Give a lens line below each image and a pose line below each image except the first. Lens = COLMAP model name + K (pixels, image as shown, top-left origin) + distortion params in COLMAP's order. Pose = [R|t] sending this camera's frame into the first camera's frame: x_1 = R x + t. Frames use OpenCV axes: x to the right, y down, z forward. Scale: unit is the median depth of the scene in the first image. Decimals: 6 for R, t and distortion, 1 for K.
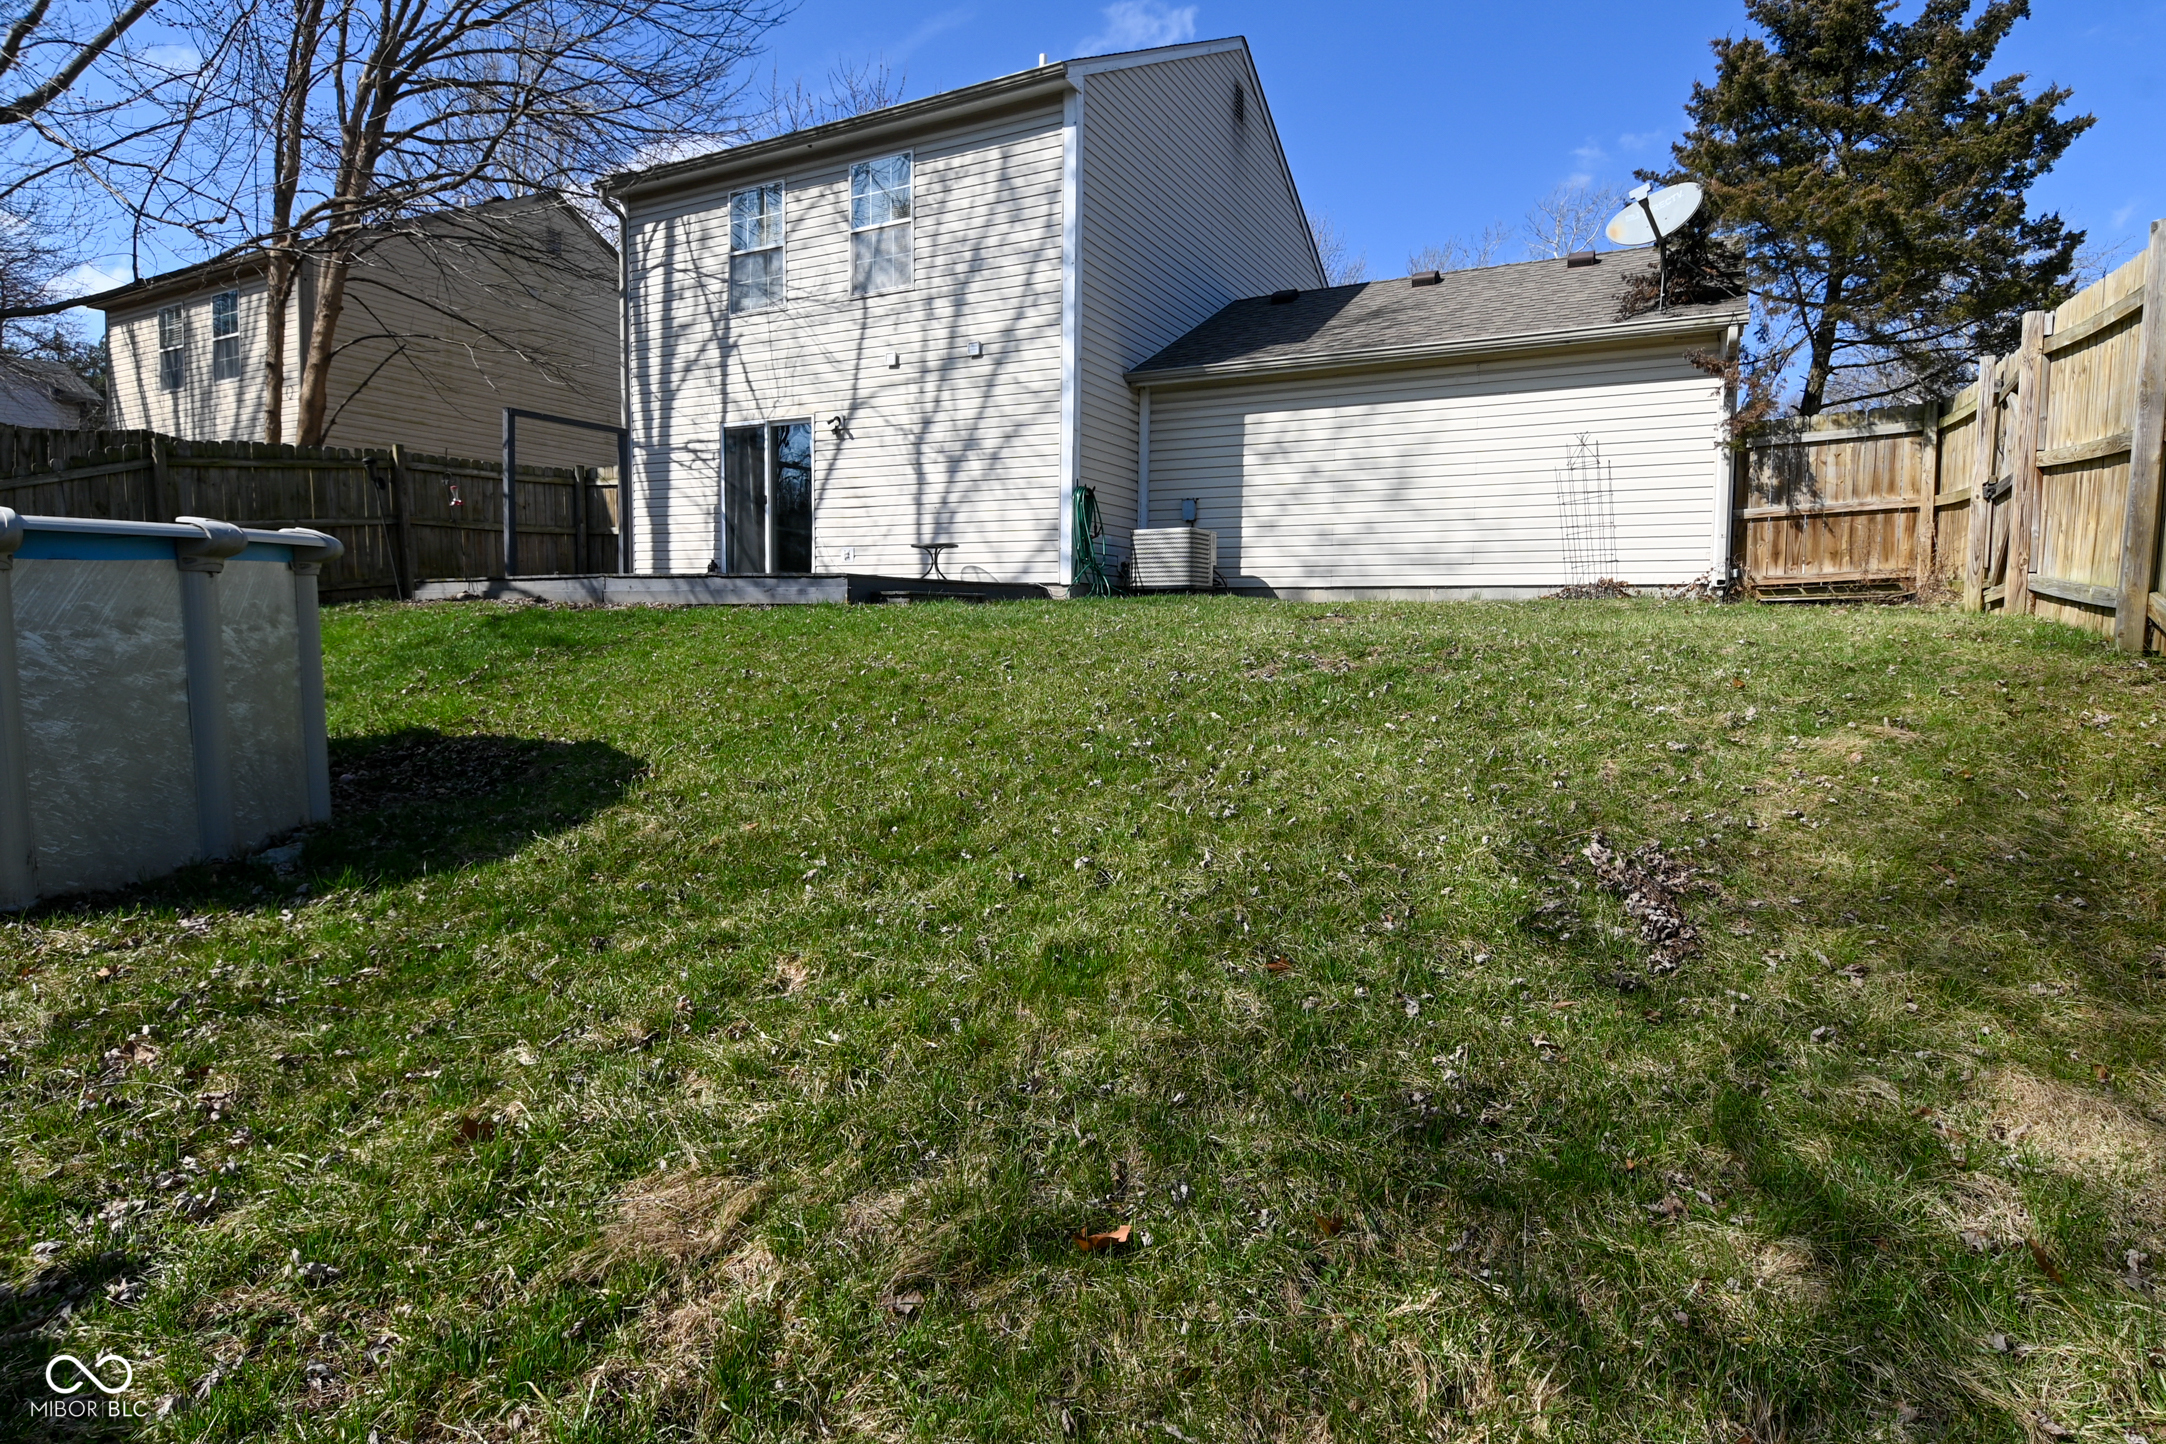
lens RADIAL K [[1139.4, 0, 1085.1], [0, 1139.4, 729.2], [0, 0, 1]] dist [0.005789, -0.015086]
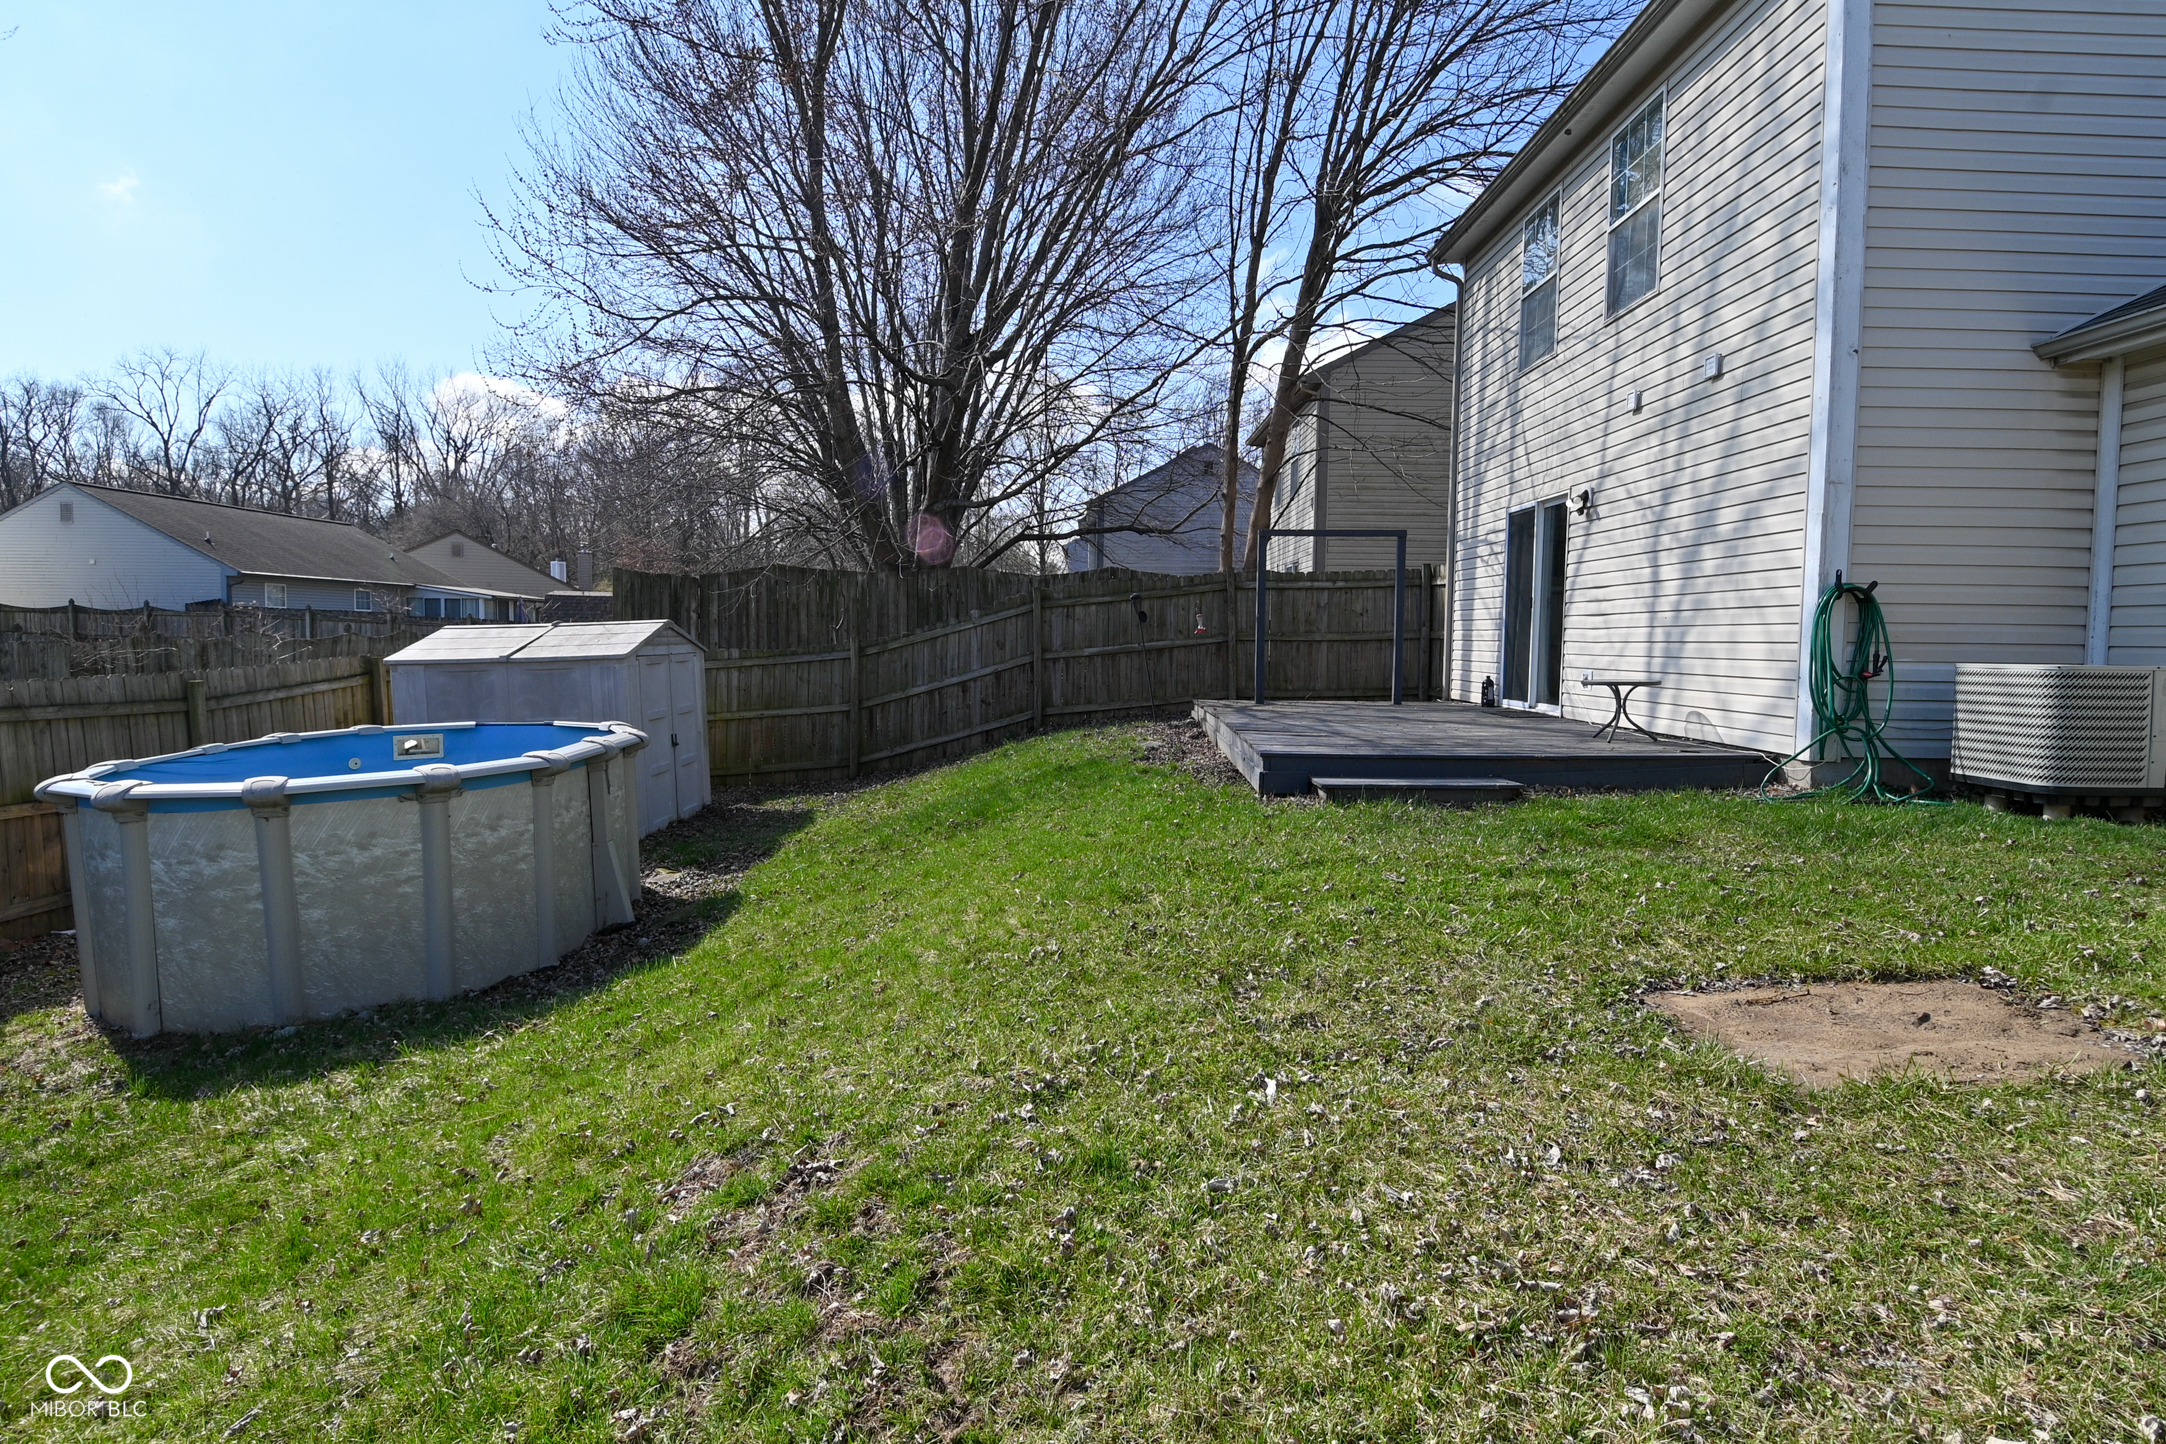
lens RADIAL K [[1139.4, 0, 1085.7], [0, 1139.4, 739.1], [0, 0, 1]] dist [0.005789, -0.015086]
pose [[0.464955, 0.072465, -0.882364, 0.294964], [-0.085305, 0.995674, 0.036820, -0.122590], [0.881215, 0.058151, 0.469125, 0.409483]]
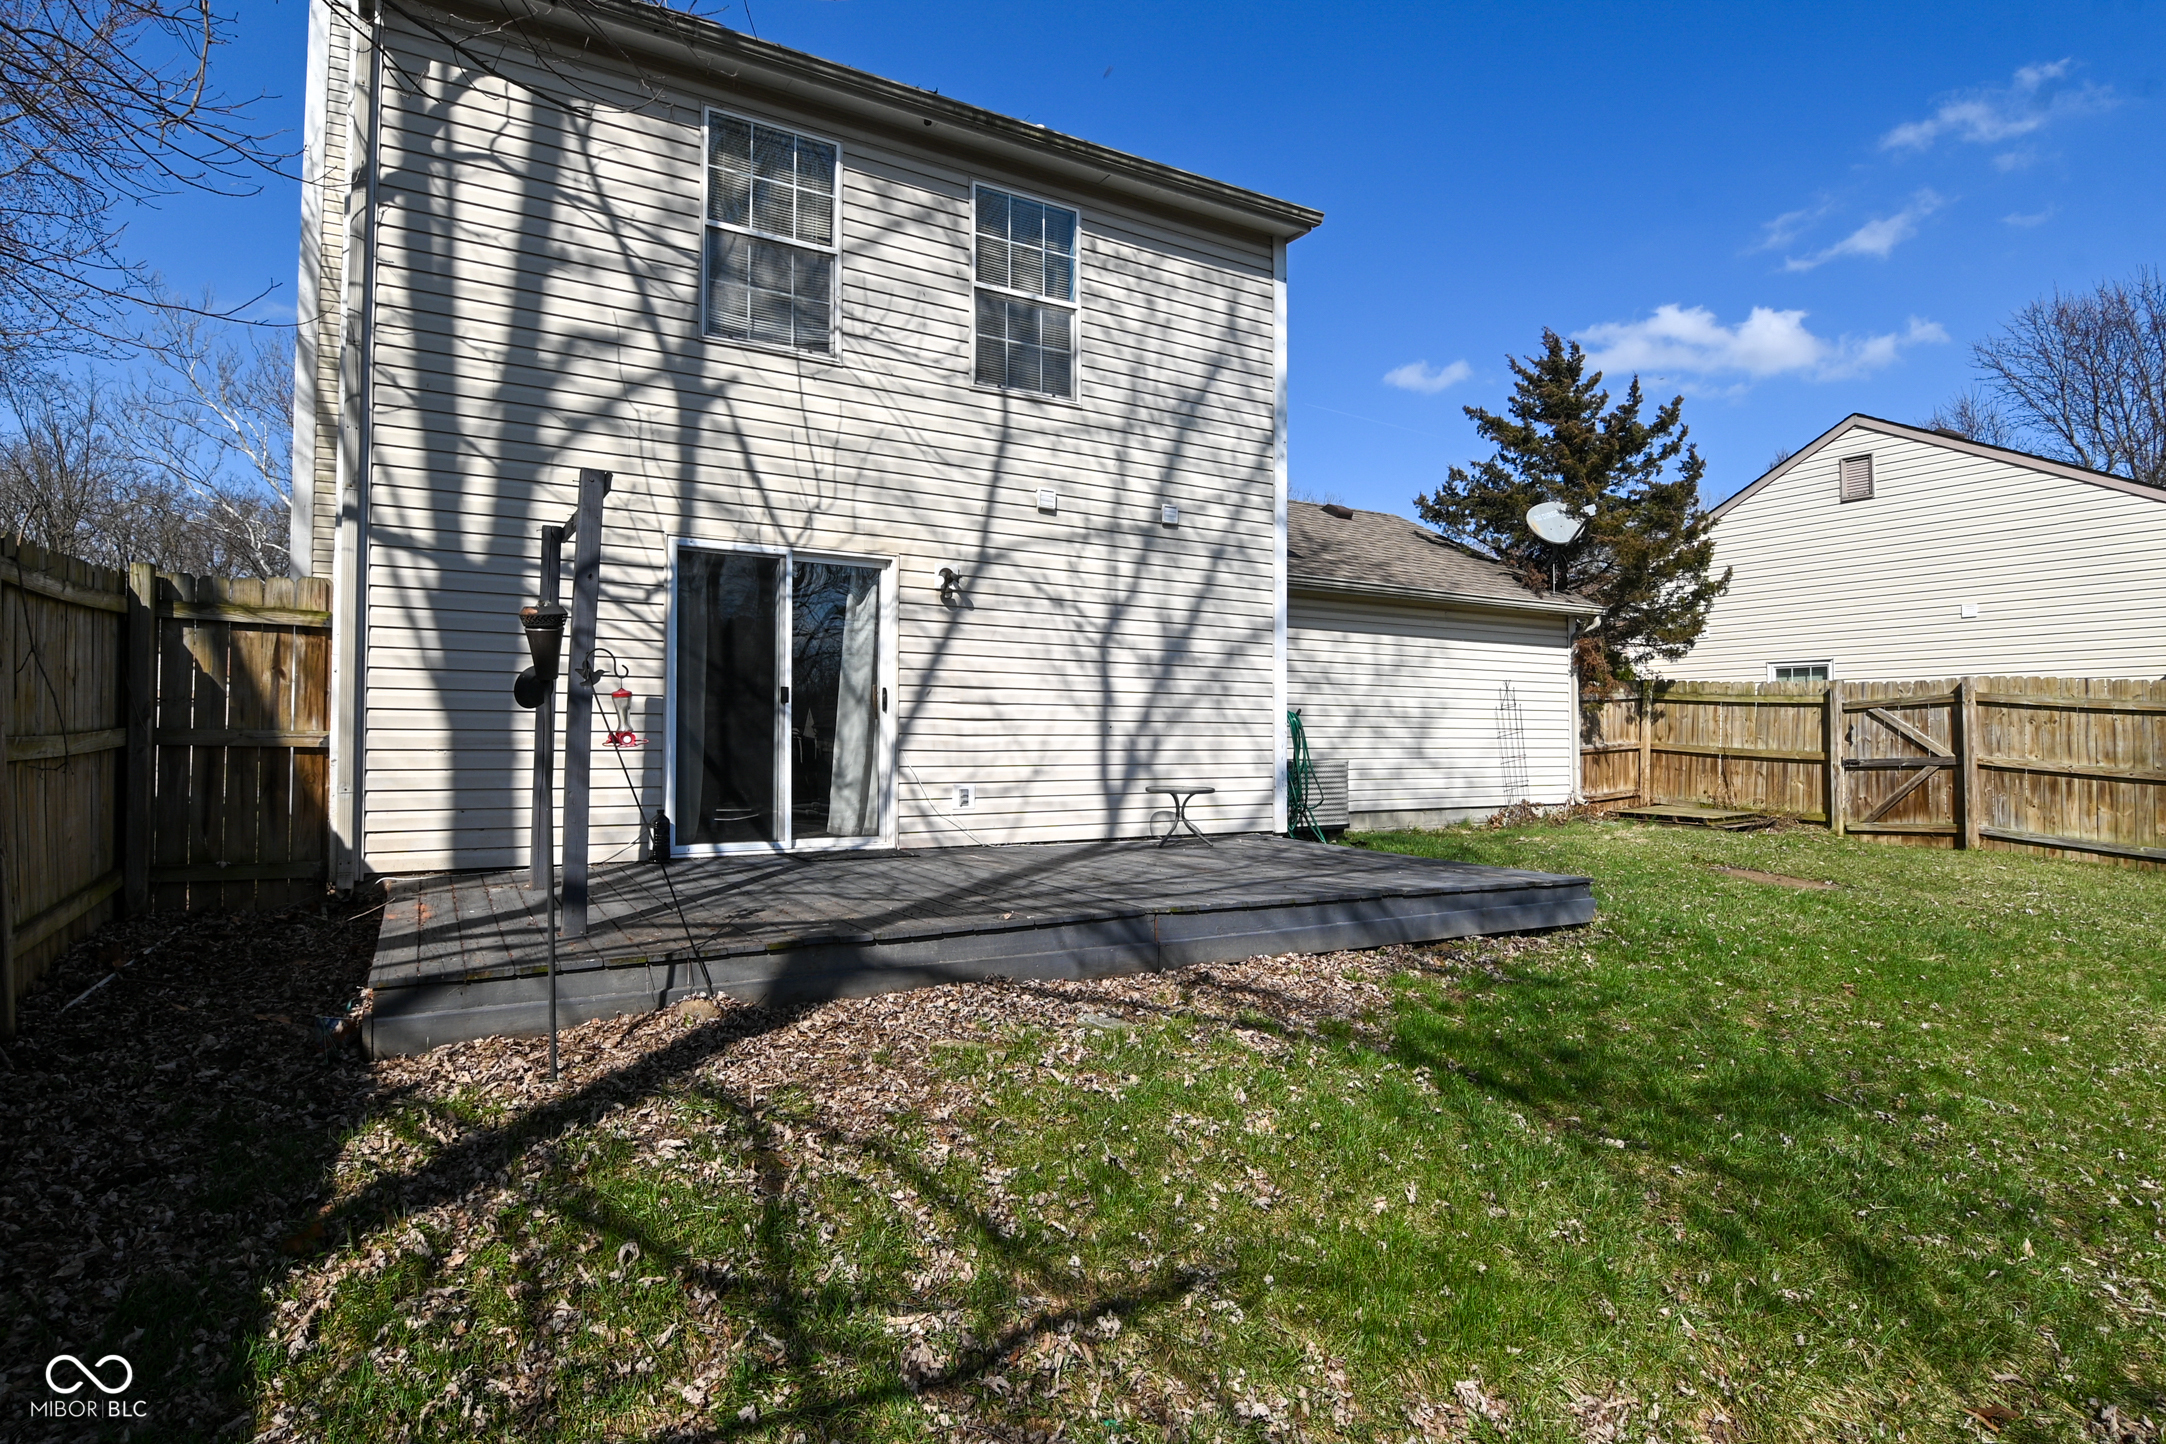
lens RADIAL K [[1139.4, 0, 1097.7], [0, 1139.4, 719.7], [0, 0, 1]] dist [0.005789, -0.015086]
pose [[0.514274, 0.006670, 0.857600, -0.731937], [0.078634, 0.995391, -0.054895, -0.164757], [-0.854013, 0.095668, 0.511379, 0.669139]]
